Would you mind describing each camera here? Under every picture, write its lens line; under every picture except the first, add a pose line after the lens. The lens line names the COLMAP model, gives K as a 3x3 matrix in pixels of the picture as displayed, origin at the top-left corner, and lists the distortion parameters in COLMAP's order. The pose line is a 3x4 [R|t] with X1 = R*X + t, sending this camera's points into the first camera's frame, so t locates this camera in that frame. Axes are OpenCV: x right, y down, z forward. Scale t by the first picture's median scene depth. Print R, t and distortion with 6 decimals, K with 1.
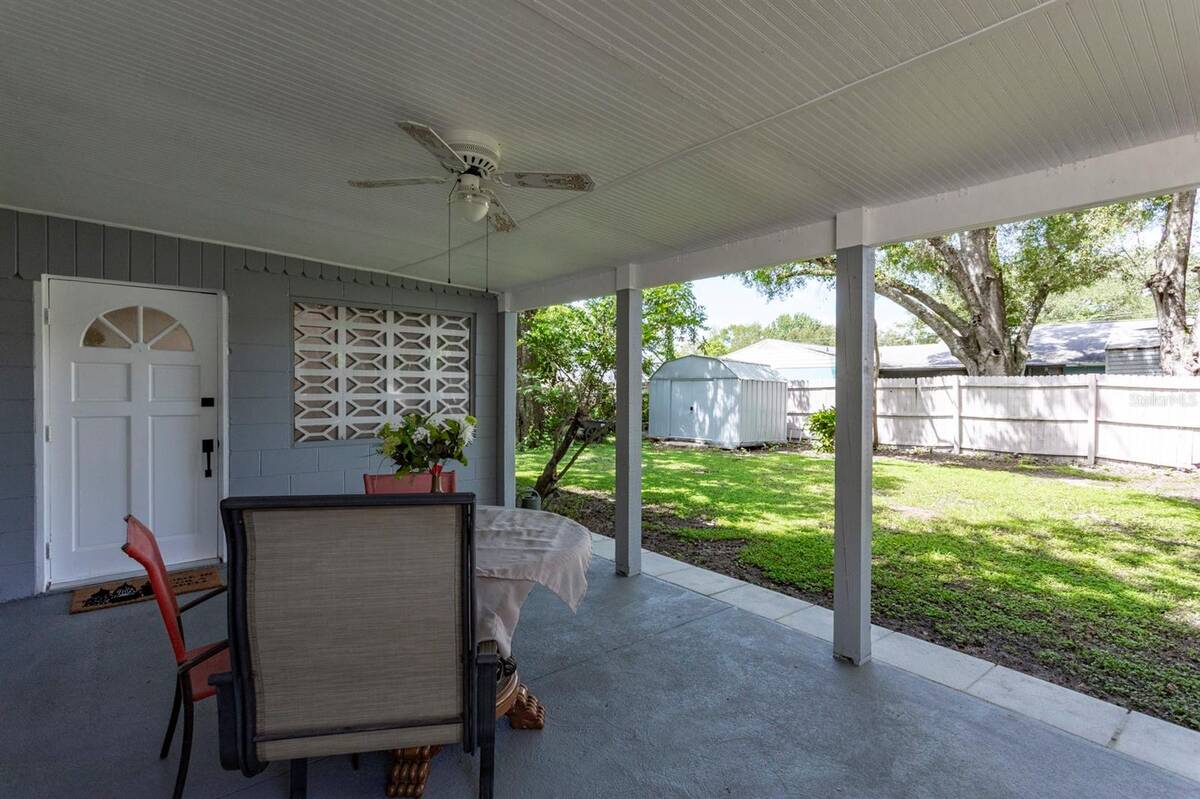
lens RADIAL K [[561.7, 0, 591.7], [0, 561.7, 393.1], [0, 0, 1]] dist [-0.000055, 0.001646]
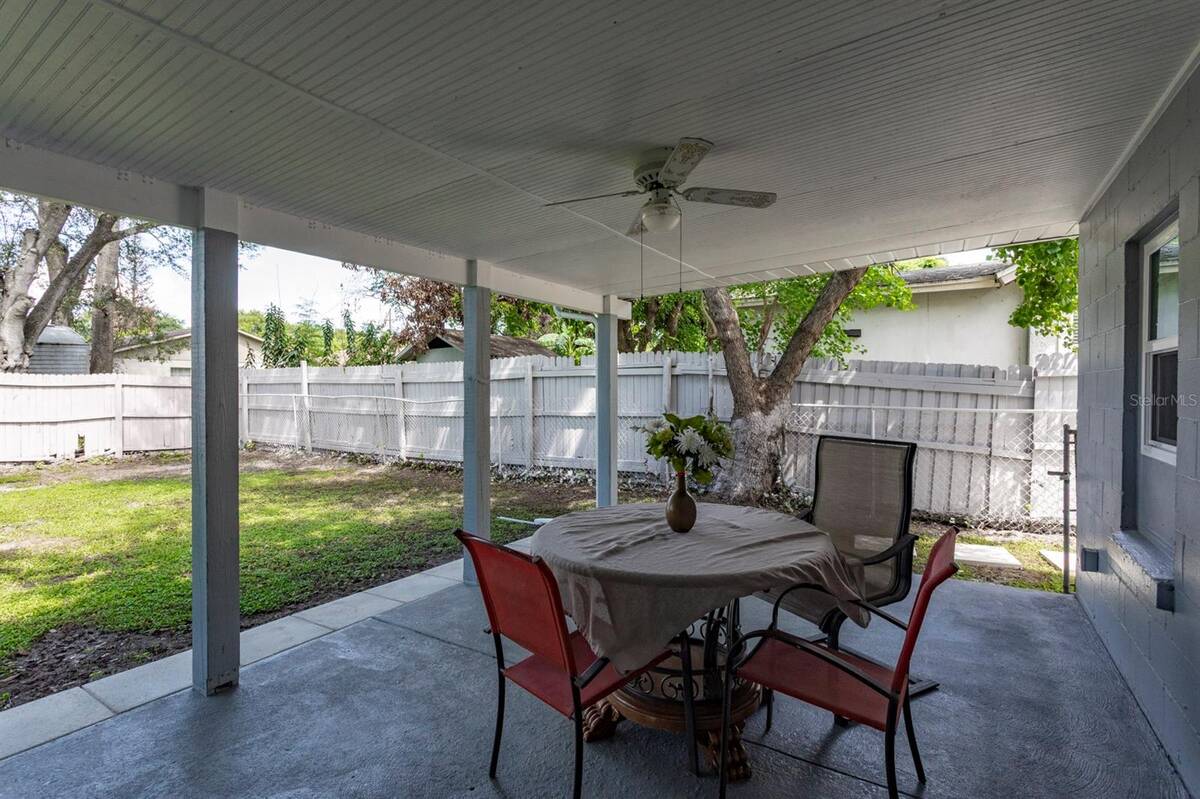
lens RADIAL K [[561.7, 0, 591.7], [0, 561.7, 393.1], [0, 0, 1]] dist [-0.000055, 0.001646]
pose [[-0.352692, -0.003015, 0.935734, -0.696018], [-0.006004, 0.999982, 0.000959, -0.004869], [-0.935720, -0.005280, -0.352704, 0.888169]]
